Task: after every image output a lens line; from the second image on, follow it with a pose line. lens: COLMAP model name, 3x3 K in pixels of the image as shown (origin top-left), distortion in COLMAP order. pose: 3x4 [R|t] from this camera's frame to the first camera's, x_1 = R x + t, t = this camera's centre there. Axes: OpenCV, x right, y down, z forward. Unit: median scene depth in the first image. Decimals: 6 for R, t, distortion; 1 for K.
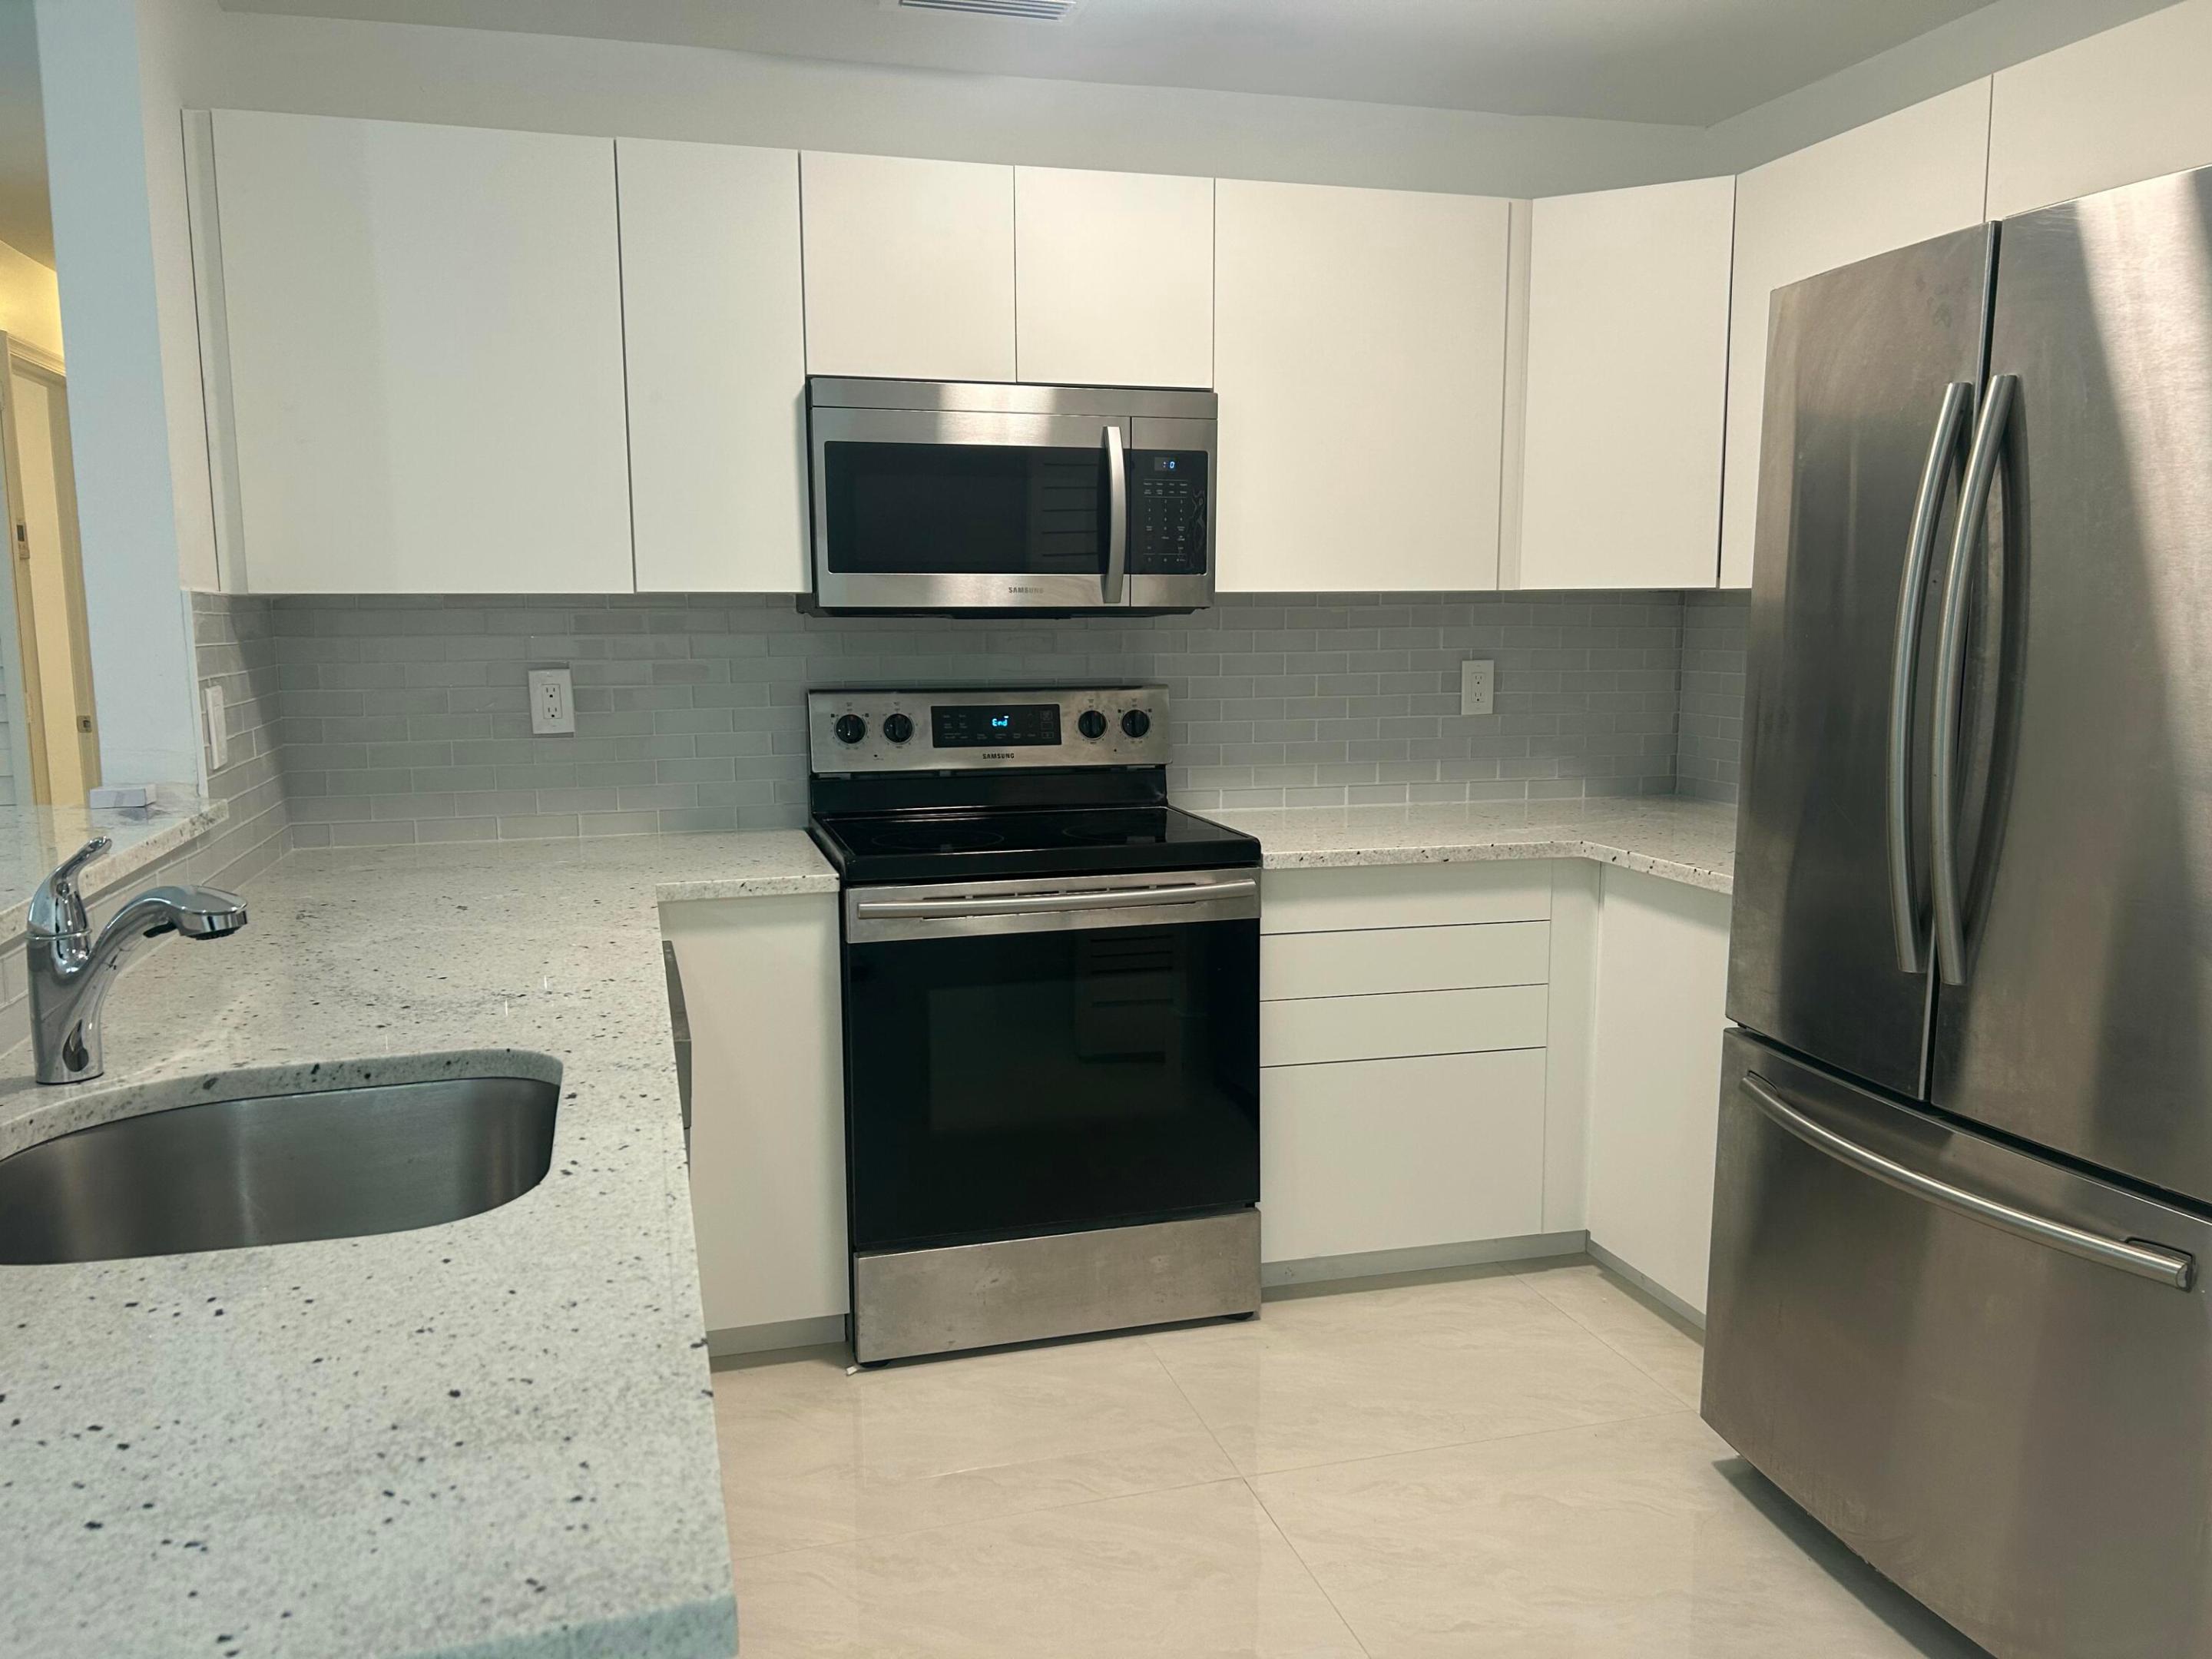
lens RADIAL K [[1663.2, 0, 1102.4], [0, 1663.2, 838.0], [0, 0, 1]] dist [-0.000640, -0.020043]
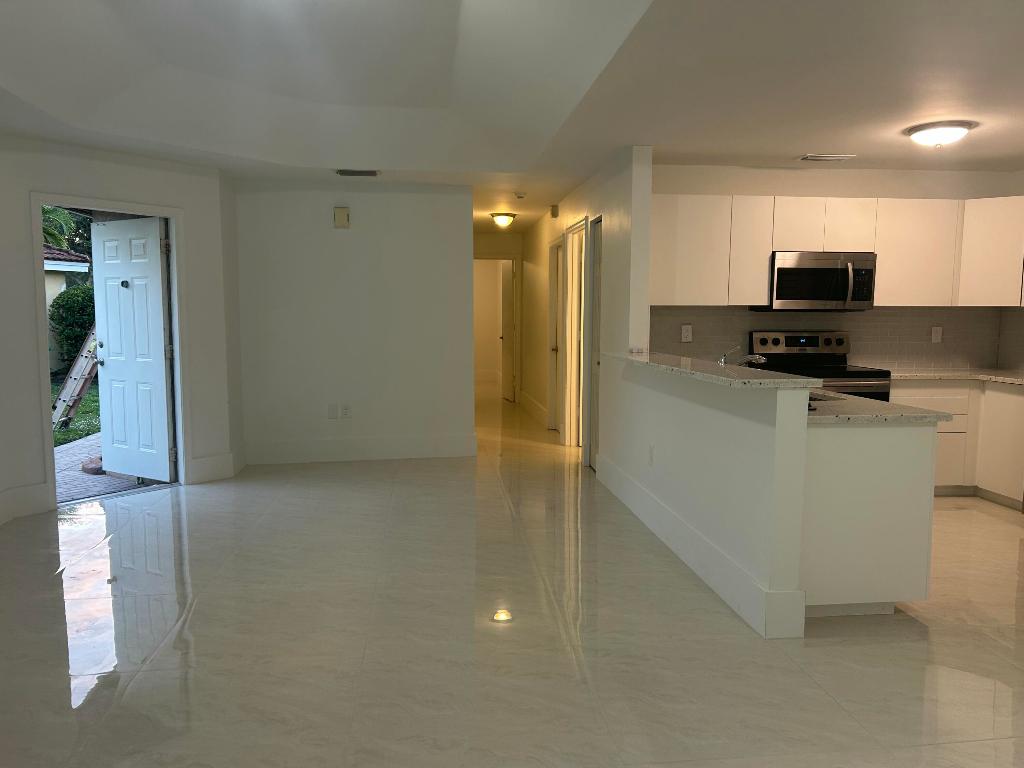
lens RADIAL K [[769.9, 0, 512.2], [0, 769.9, 382.4], [0, 0, 1]] dist [-0.000640, -0.020043]
pose [[0.984941, 0.025461, -0.171006, -0.415120], [-0.032610, 0.998702, -0.039126, 0.113069], [0.169788, 0.044113, 0.984493, -0.797918]]
